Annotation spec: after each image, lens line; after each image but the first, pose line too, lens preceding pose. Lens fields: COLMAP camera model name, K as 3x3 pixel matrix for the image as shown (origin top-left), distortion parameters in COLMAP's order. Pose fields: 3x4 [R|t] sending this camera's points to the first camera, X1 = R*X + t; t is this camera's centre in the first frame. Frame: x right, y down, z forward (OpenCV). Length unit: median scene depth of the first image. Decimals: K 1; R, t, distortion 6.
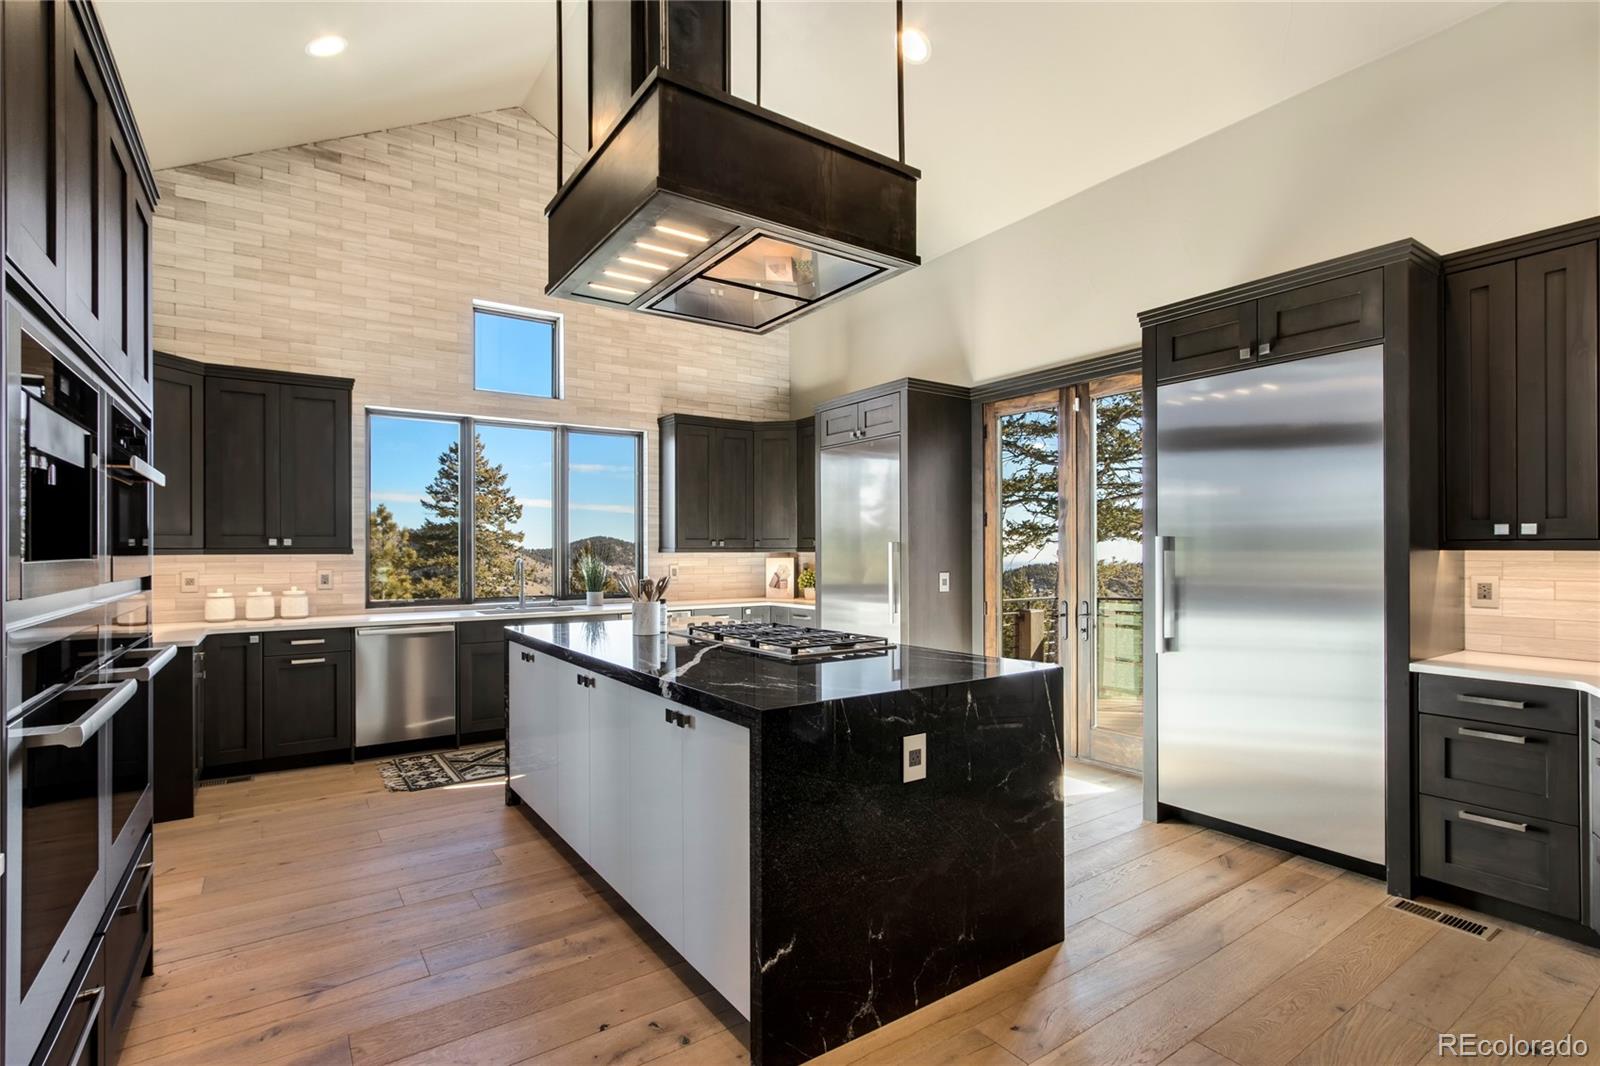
lens RADIAL K [[742.9, 0, 788.9], [0, 742.9, 547.3], [0, 0, 1]] dist [-0.004367, 0.007383]
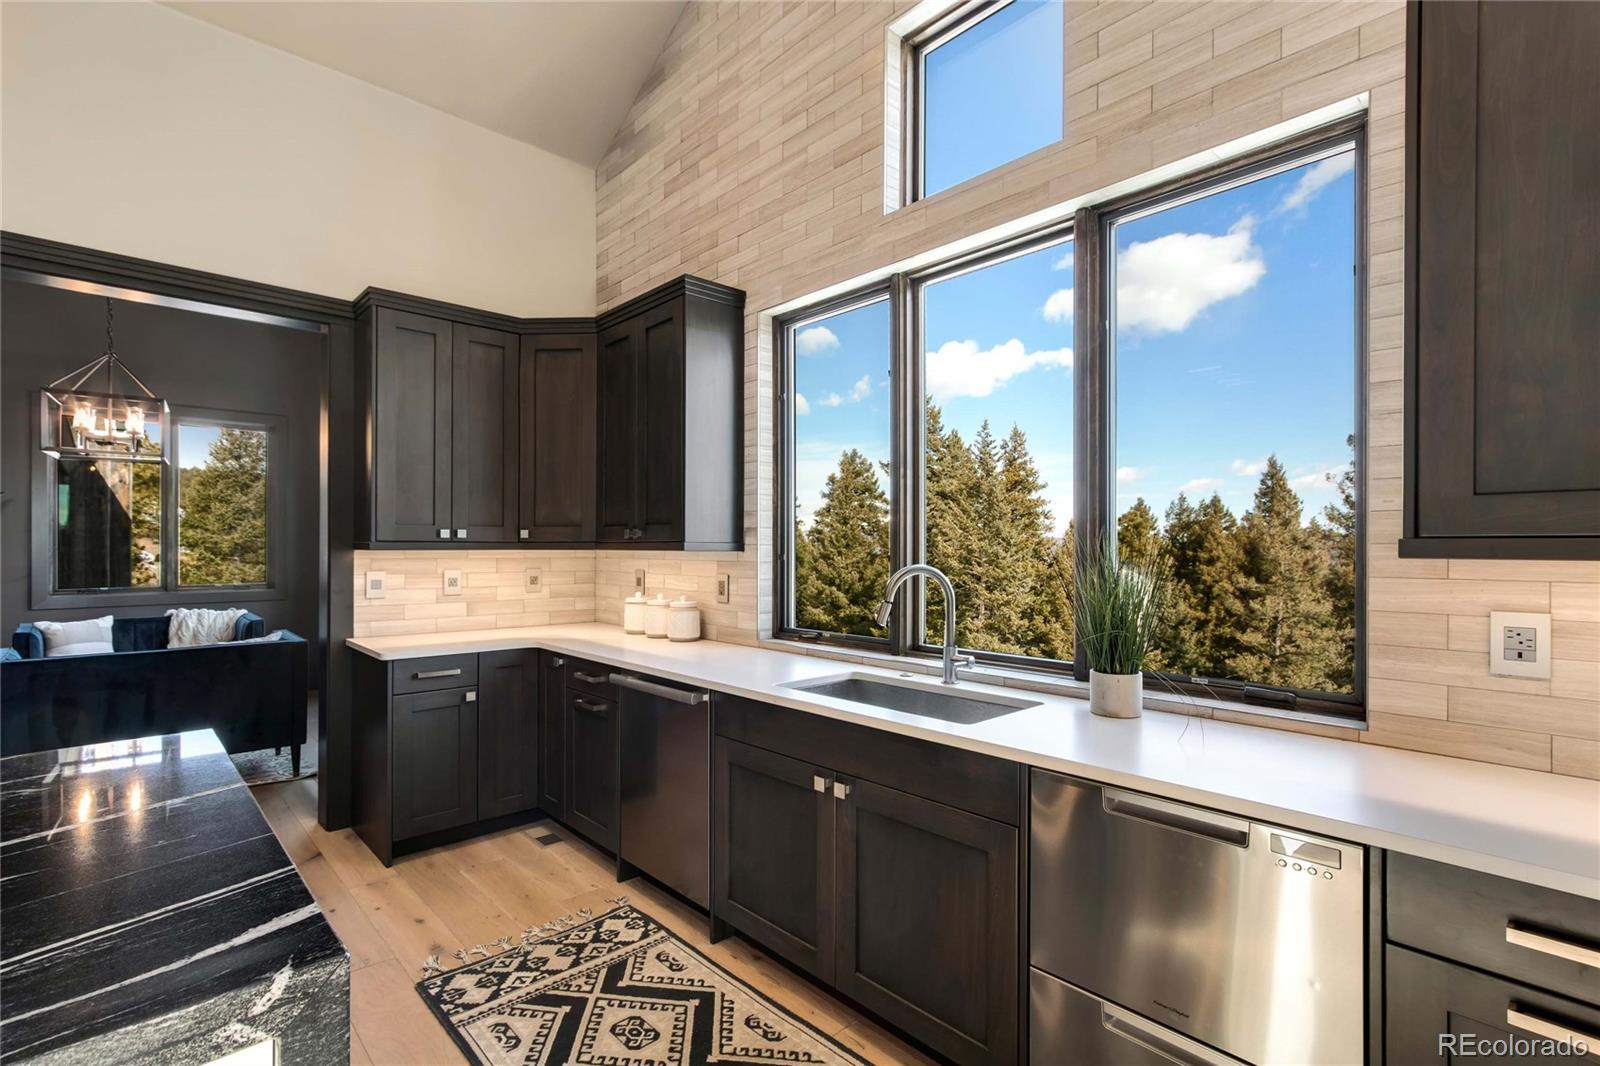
lens RADIAL K [[742.9, 0, 788.9], [0, 742.9, 547.3], [0, 0, 1]] dist [-0.004367, 0.007383]
pose [[0.135385, 0.004154, -0.990784, 0.059274], [0.003544, 0.999983, 0.004677, 0.004003], [0.990787, -0.004144, 0.135368, 1.070068]]
